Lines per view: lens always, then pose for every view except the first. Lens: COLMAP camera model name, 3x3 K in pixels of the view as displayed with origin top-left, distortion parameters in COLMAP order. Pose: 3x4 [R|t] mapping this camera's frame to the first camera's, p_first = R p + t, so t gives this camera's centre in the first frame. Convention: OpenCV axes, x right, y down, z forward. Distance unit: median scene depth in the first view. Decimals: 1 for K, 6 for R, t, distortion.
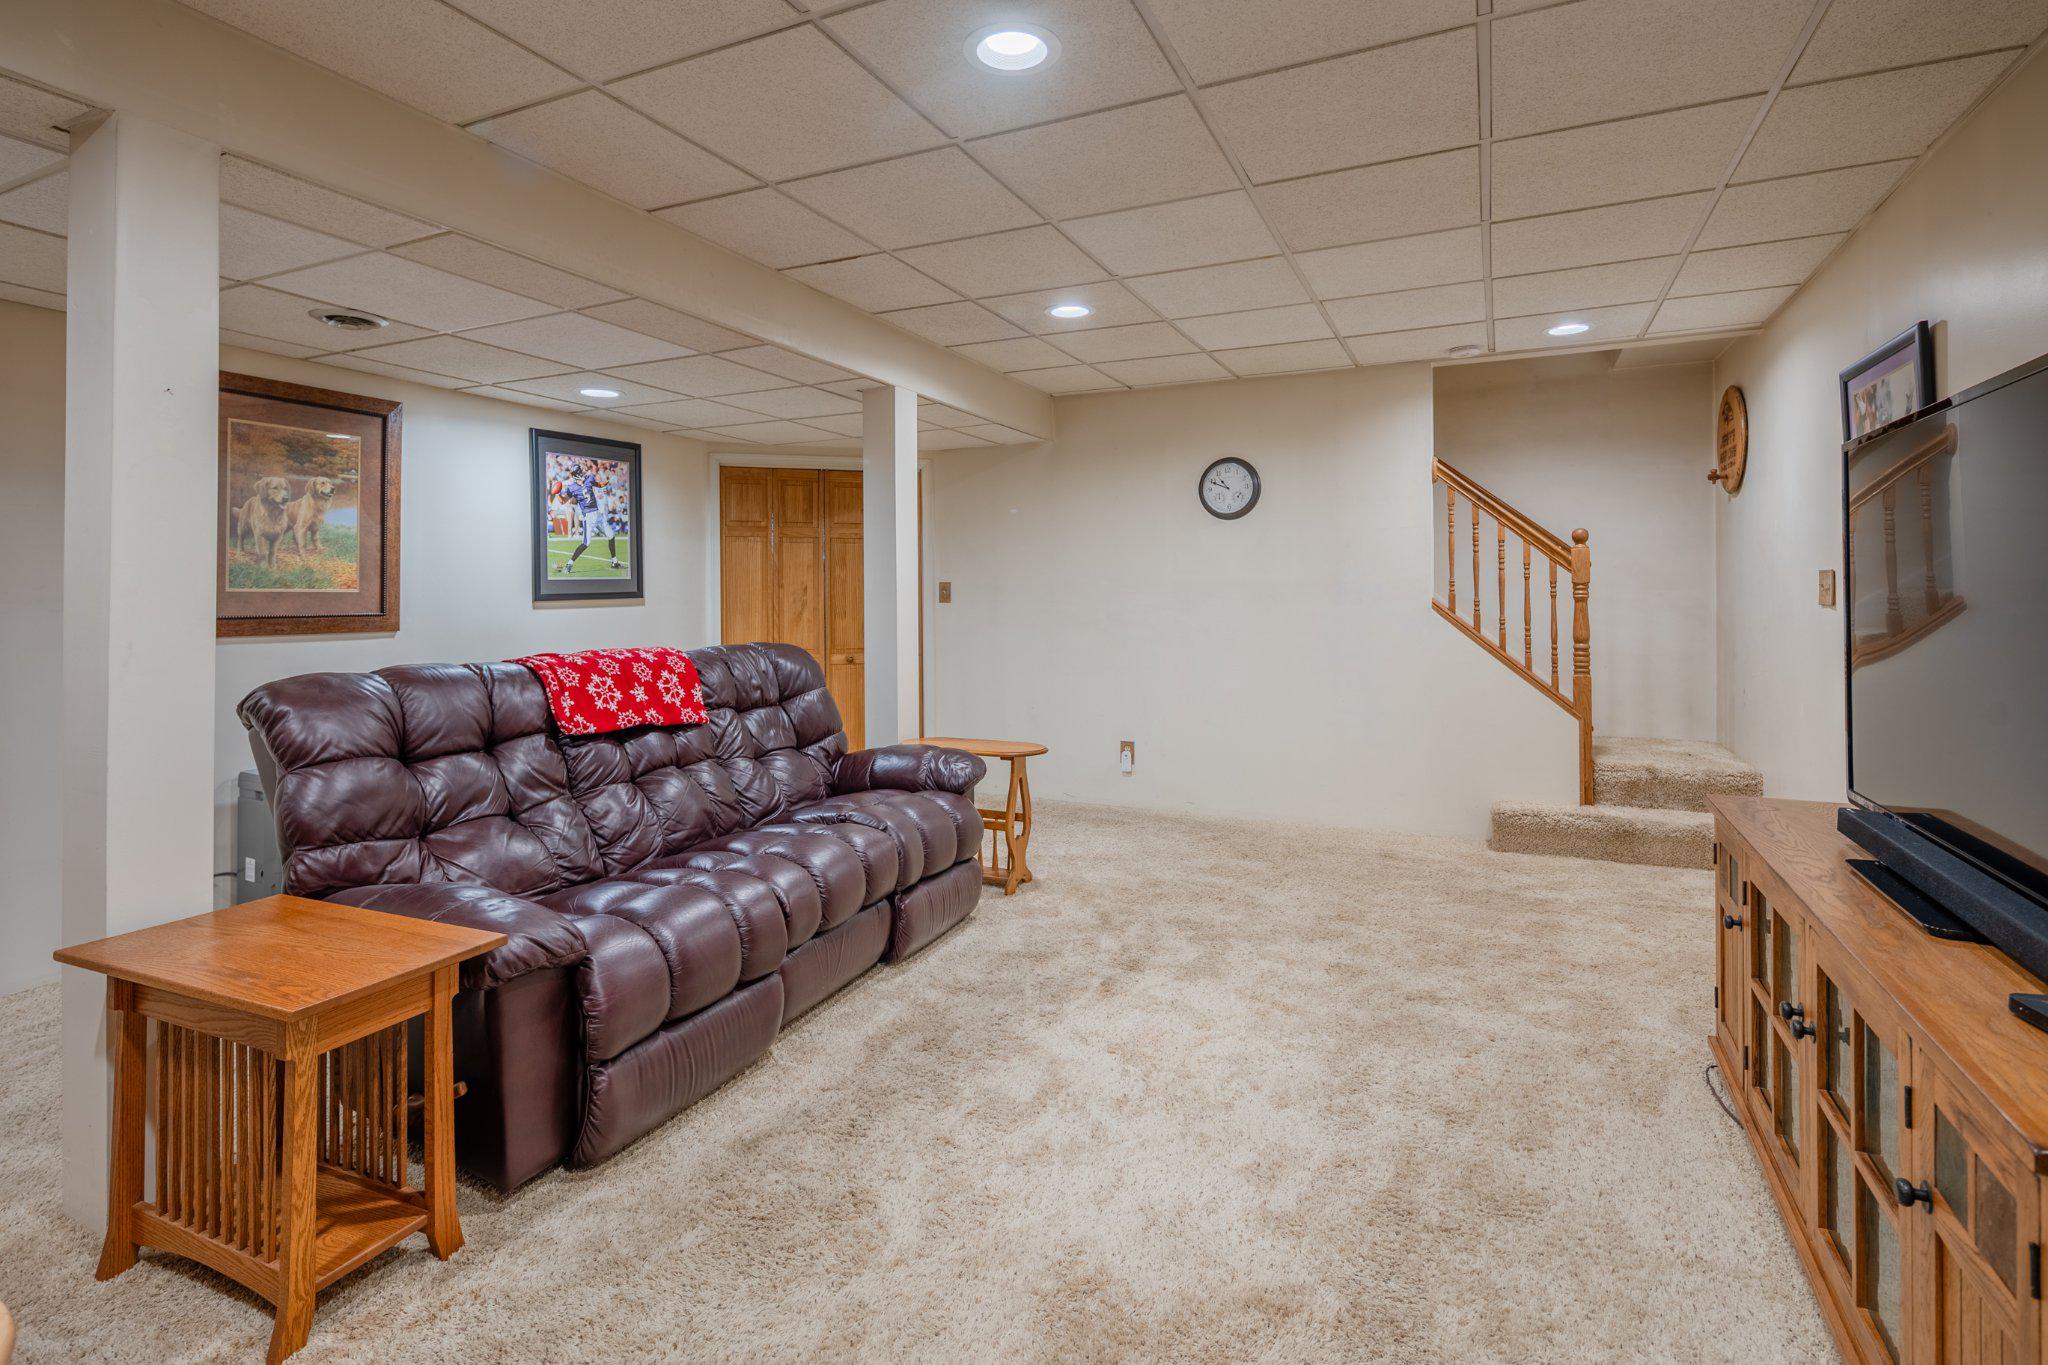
lens RADIAL K [[1008.1, 0, 1020.1], [0, 1008.1, 618.9], [0, 0, 1]] dist [0.002645, -0.000092]
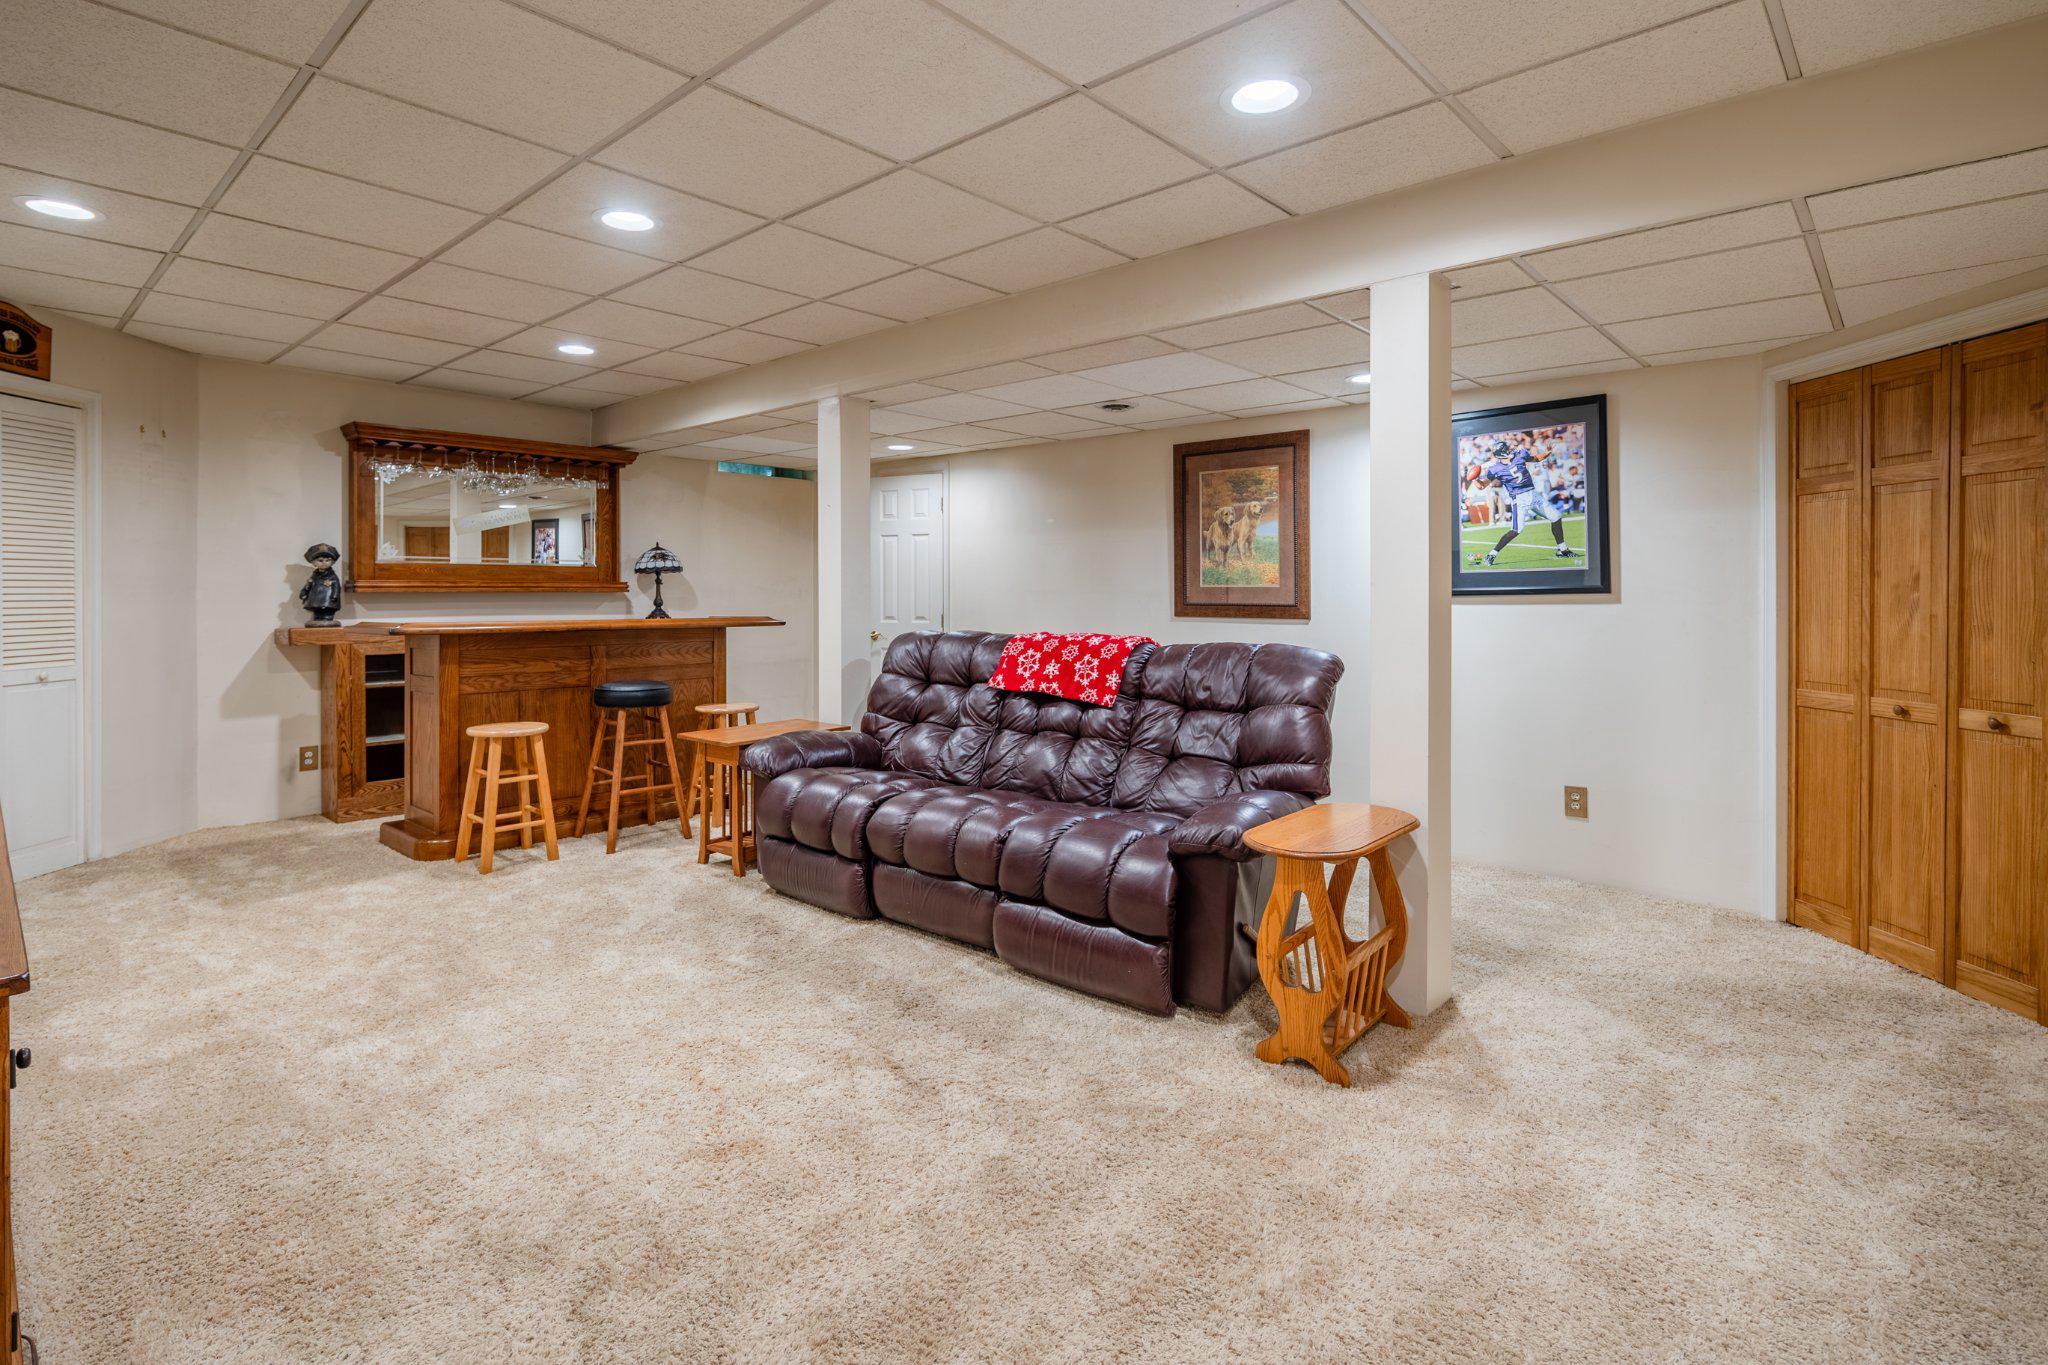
lens RADIAL K [[1008.1, 0, 1020.1], [0, 1008.1, 618.9], [0, 0, 1]] dist [0.002645, -0.000092]
pose [[-0.301048, 0.028613, -0.953180, 0.532881], [-0.022343, 0.999064, 0.037047, -0.021317], [0.953347, 0.032450, -0.300127, 0.866443]]
